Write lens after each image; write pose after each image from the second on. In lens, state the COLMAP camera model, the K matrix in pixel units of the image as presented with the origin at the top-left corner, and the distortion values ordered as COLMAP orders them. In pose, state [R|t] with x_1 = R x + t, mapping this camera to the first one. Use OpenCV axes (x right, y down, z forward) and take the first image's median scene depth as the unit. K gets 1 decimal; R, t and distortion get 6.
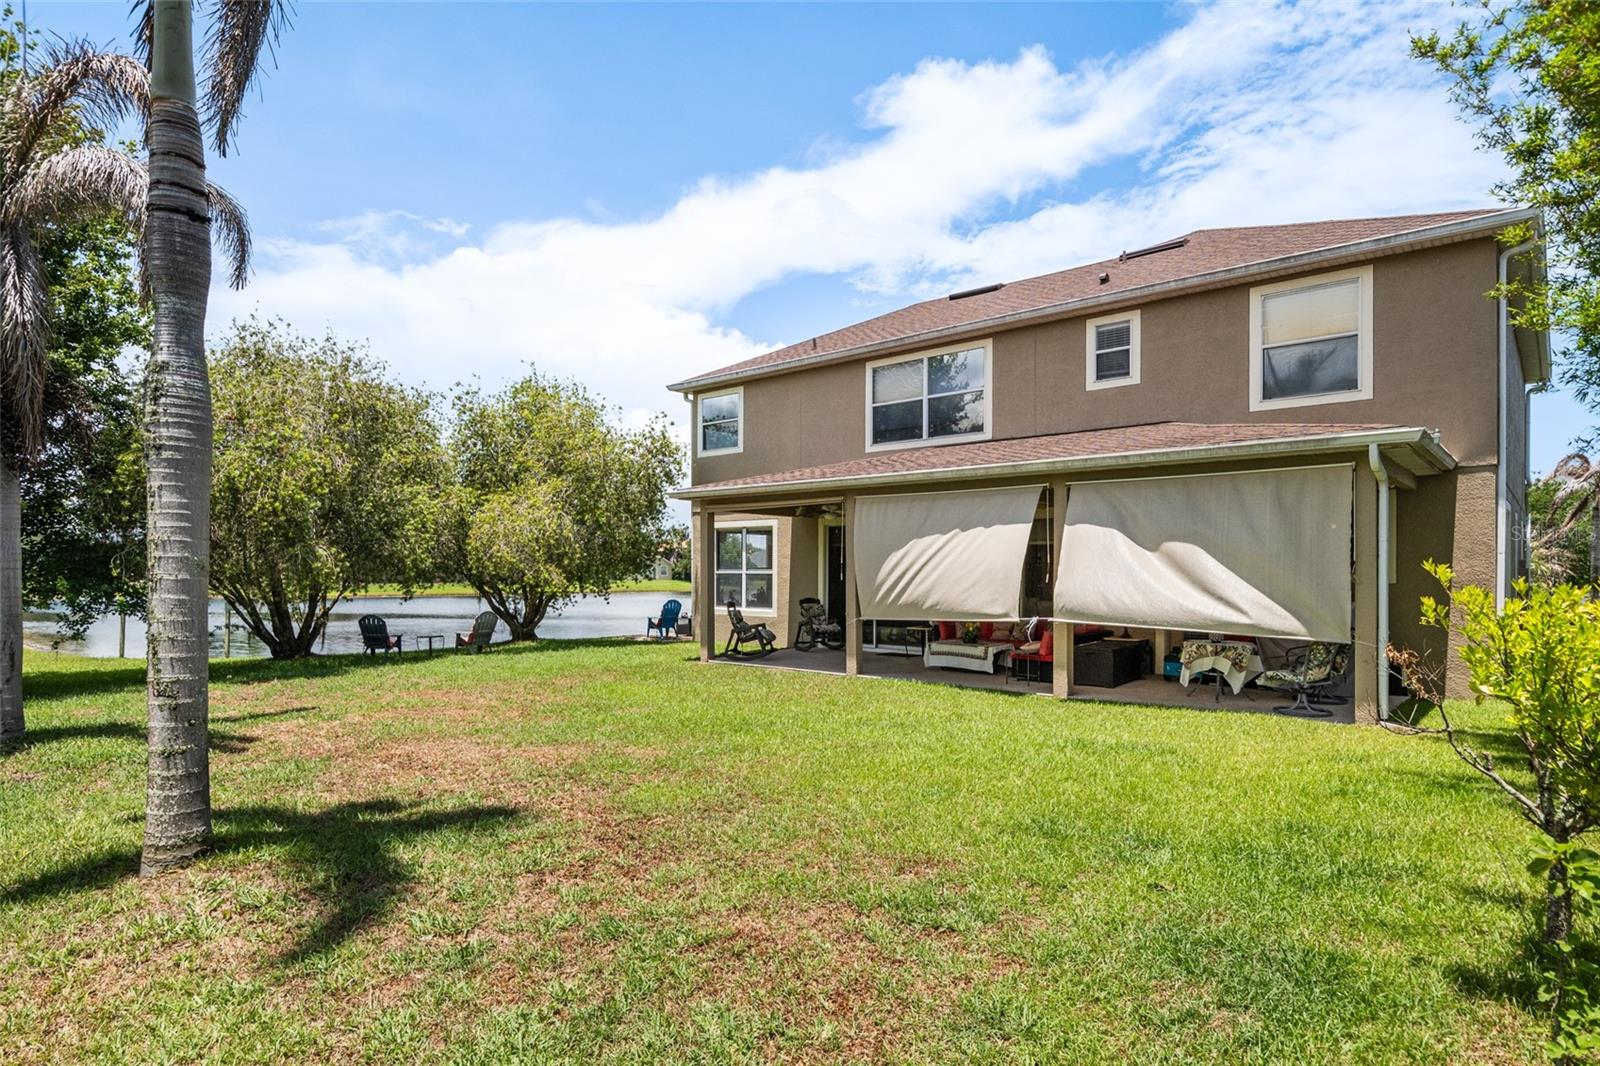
lens RADIAL K [[890.9, 0, 796.8], [0, 890.9, 545.7], [0, 0, 1]] dist [-0.002244, -0.000287]
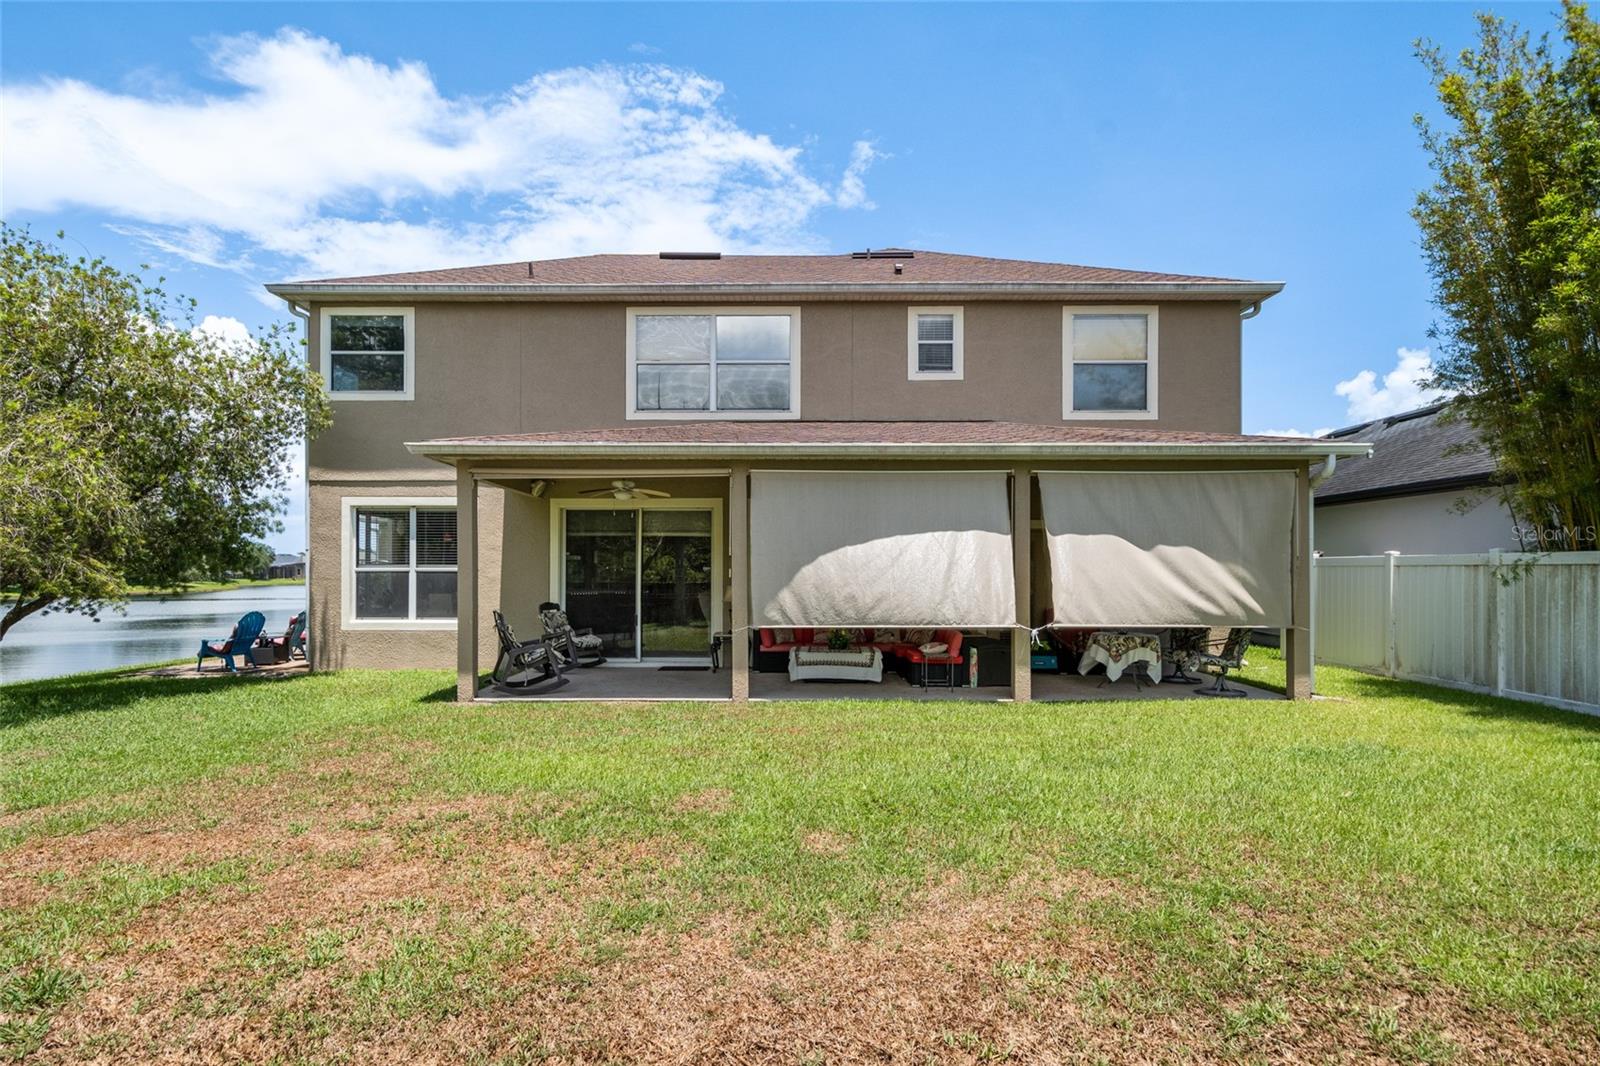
lens RADIAL K [[793.3, 0, 808.1], [0, 793.3, 559.5], [0, 0, 1]] dist [0.001842, -0.001943]
pose [[0.750318, 0.005012, 0.661058, -0.341347], [-0.016091, 0.999813, 0.010683, 0.014144], [-0.660881, -0.018652, 0.750259, 0.442257]]
